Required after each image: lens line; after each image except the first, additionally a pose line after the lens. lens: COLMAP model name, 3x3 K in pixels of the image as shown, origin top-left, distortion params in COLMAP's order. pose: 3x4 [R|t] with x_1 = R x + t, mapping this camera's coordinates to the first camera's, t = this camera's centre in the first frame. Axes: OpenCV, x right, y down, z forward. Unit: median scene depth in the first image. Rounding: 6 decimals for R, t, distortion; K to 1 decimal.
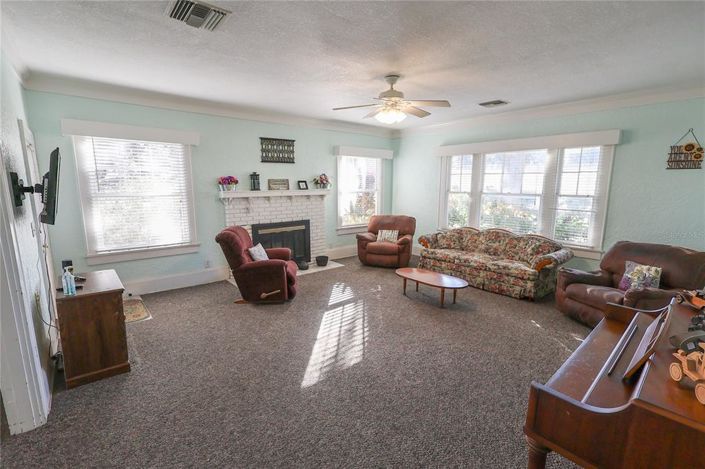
lens RADIAL K [[320.4, 0, 351.7], [0, 320.4, 234.8], [0, 0, 1]] dist [-0.000170, 0.000002]
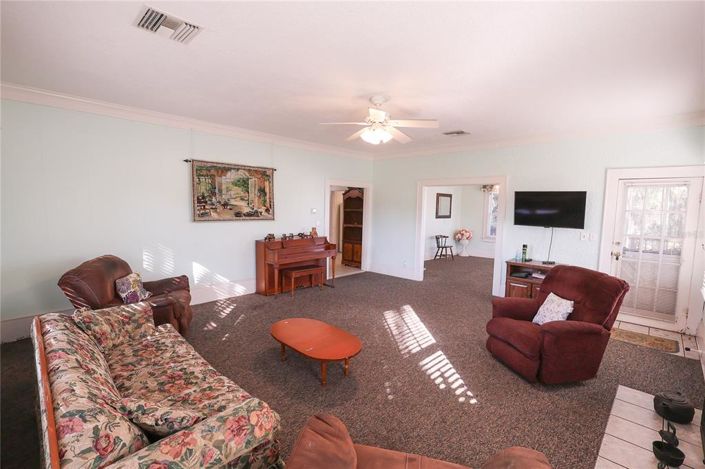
lens RADIAL K [[320.4, 0, 351.7], [0, 320.4, 234.8], [0, 0, 1]] dist [-0.000170, 0.000002]
pose [[-0.995983, -0.015801, -0.088138, 0.252307], [-0.037233, 0.968260, 0.247157, -0.287975], [0.081435, 0.249446, -0.964958, 1.820625]]
